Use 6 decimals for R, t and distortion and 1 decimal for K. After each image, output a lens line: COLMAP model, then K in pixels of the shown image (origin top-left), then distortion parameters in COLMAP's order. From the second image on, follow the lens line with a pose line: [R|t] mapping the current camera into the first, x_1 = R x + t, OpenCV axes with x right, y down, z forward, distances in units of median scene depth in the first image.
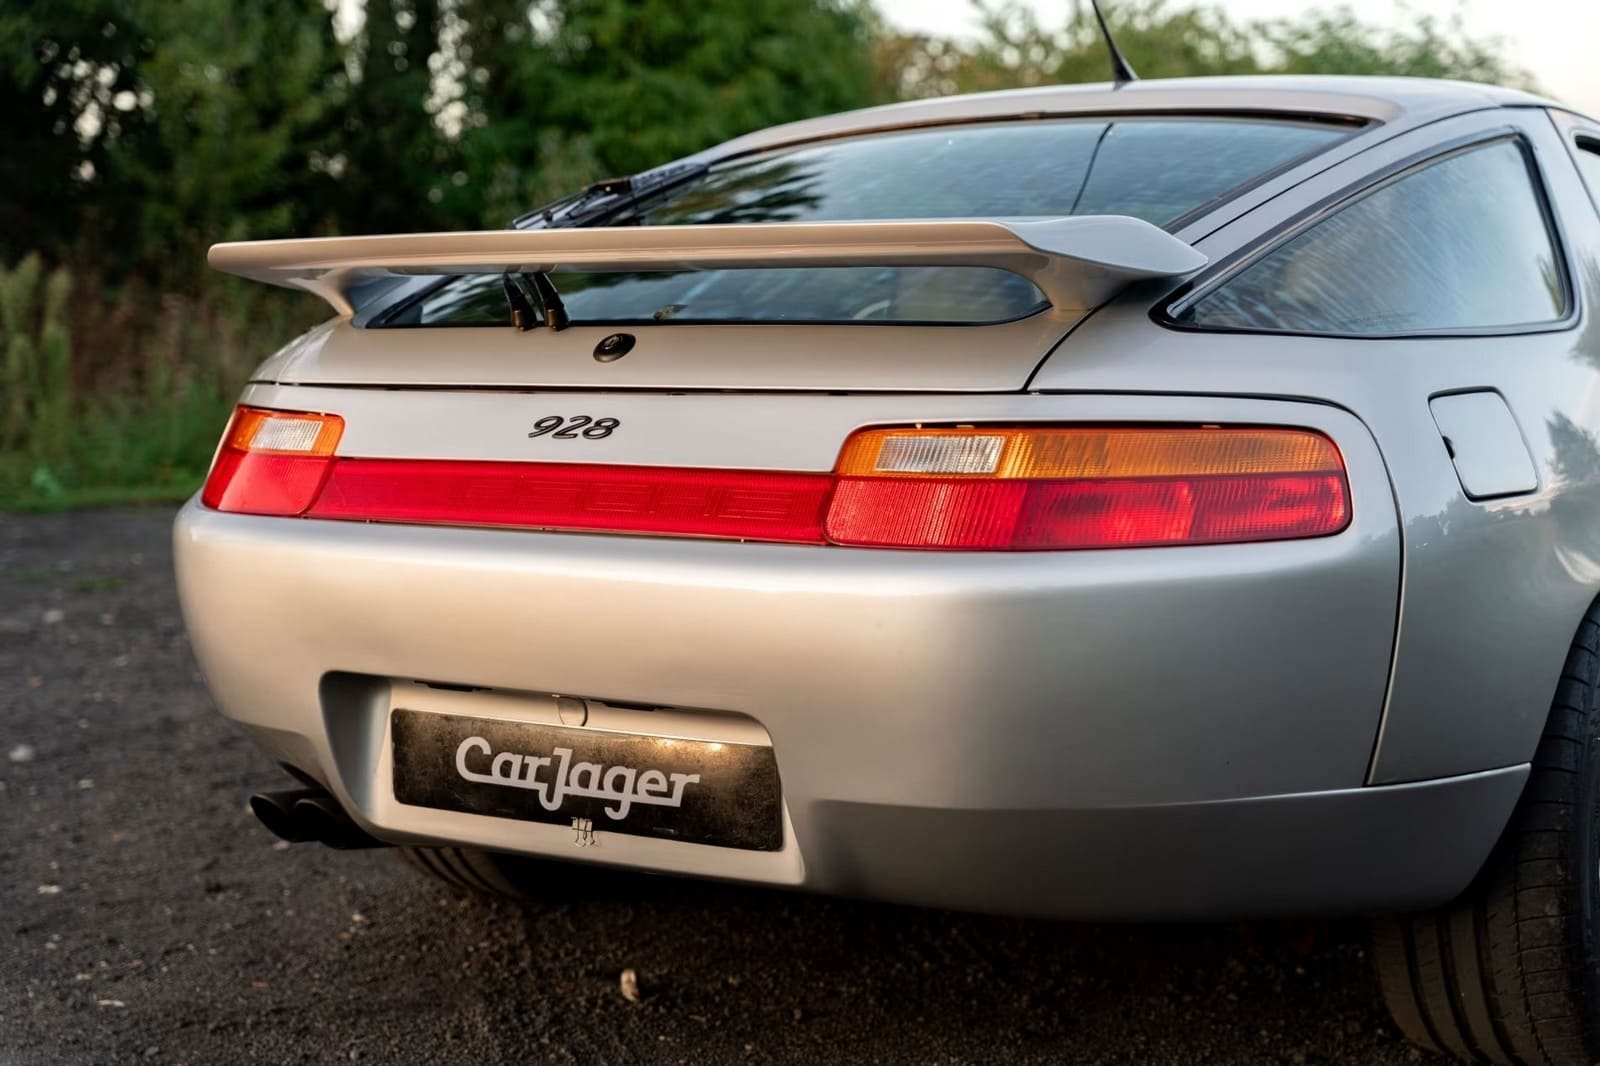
lens RADIAL K [[2341.0, 0, 822.6], [0, 2341.0, 564.0], [0, 0, 1]] dist [0.031519, 0.000000]
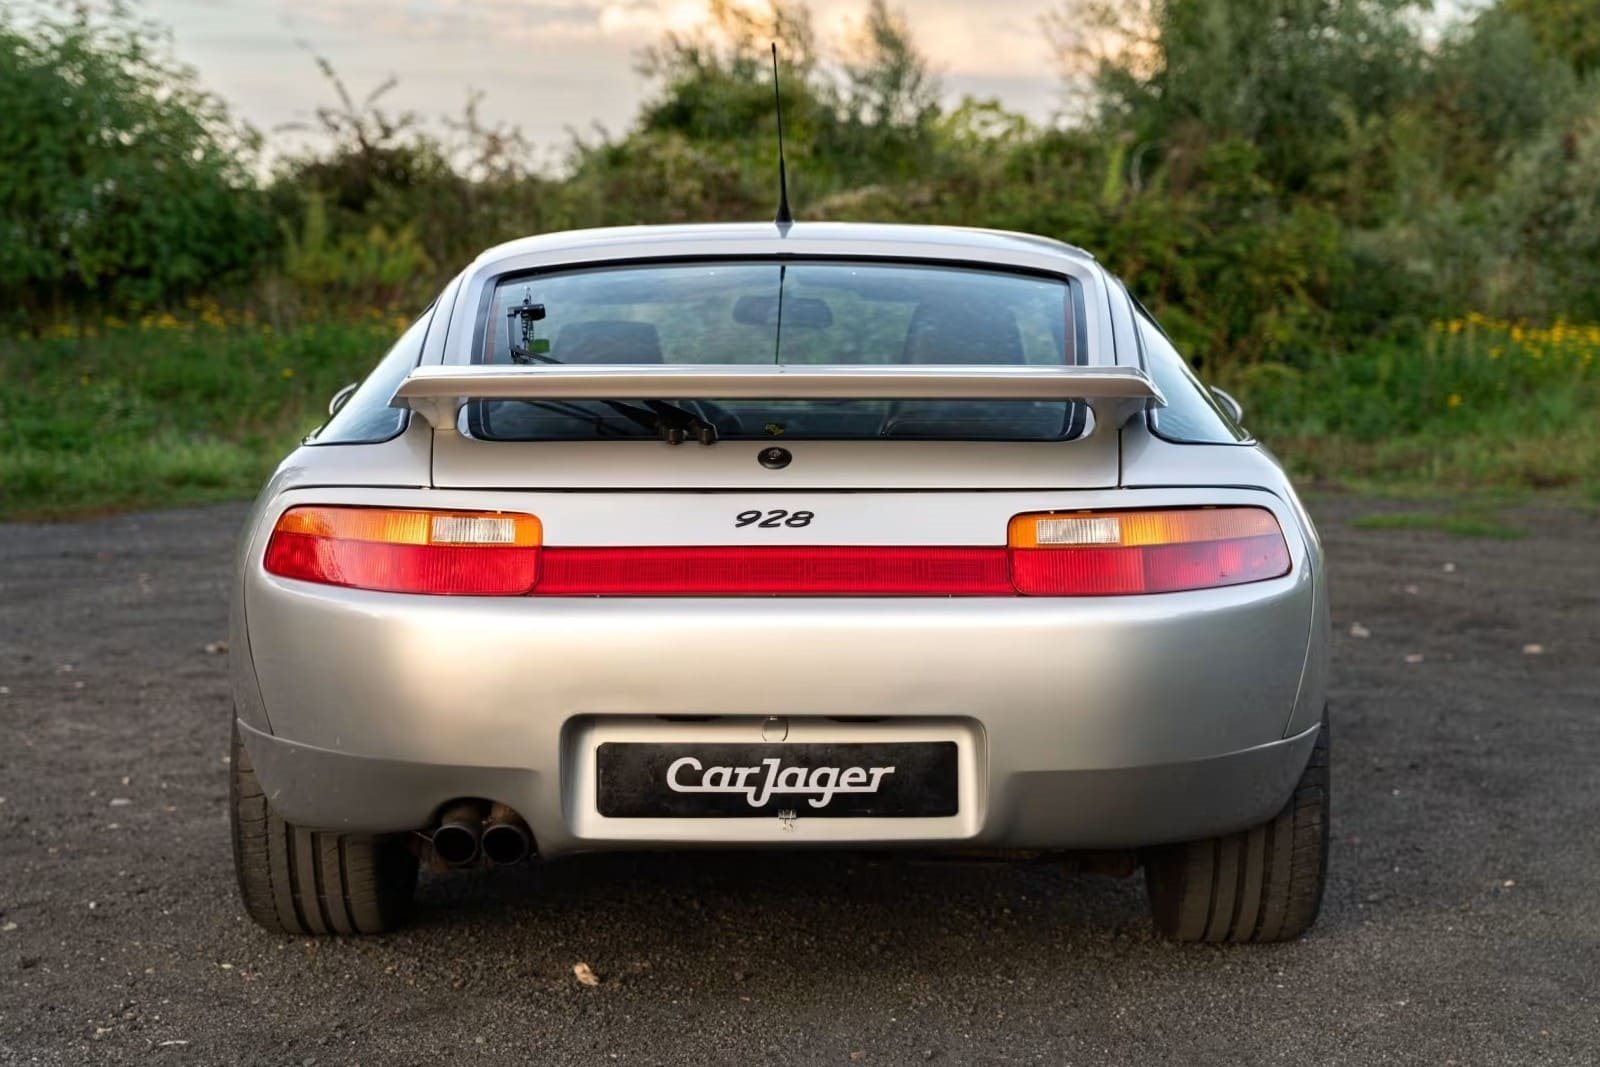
lens RADIAL K [[2867.7, 0, 792.6], [0, 2867.7, 531.6], [0, 0, 1]] dist [-0.117131, 0.000000]
pose [[0.853868, -0.030542, 0.519593, -0.952293], [0.048502, 0.998602, -0.021008, -0.015863], [-0.518225, 0.043139, 0.854156, -0.410895]]
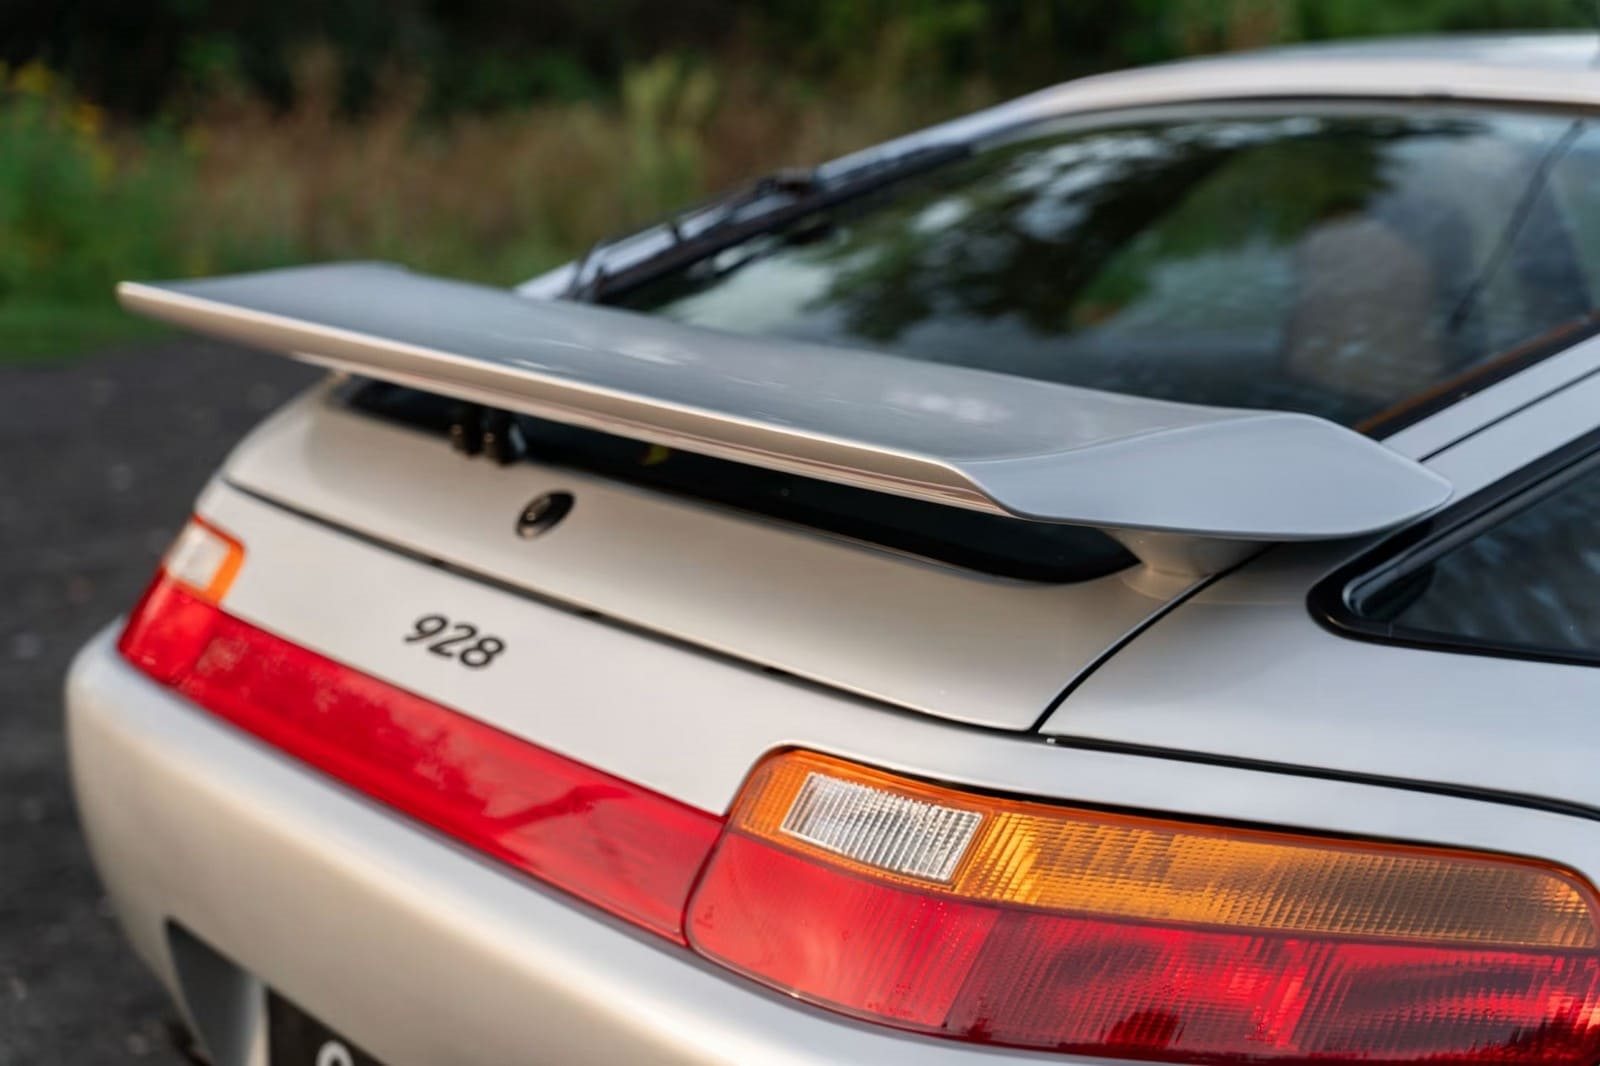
lens RADIAL K [[2353.8, 0, 795.5], [0, 2353.8, 528.6], [0, 0, 1]] dist [-0.053011, 0.000000]
pose [[0.944399, 0.097321, -0.314068, 0.188021], [-0.072892, 0.993393, 0.088639, -0.154927], [0.320619, -0.060818, 0.945254, 0.409436]]
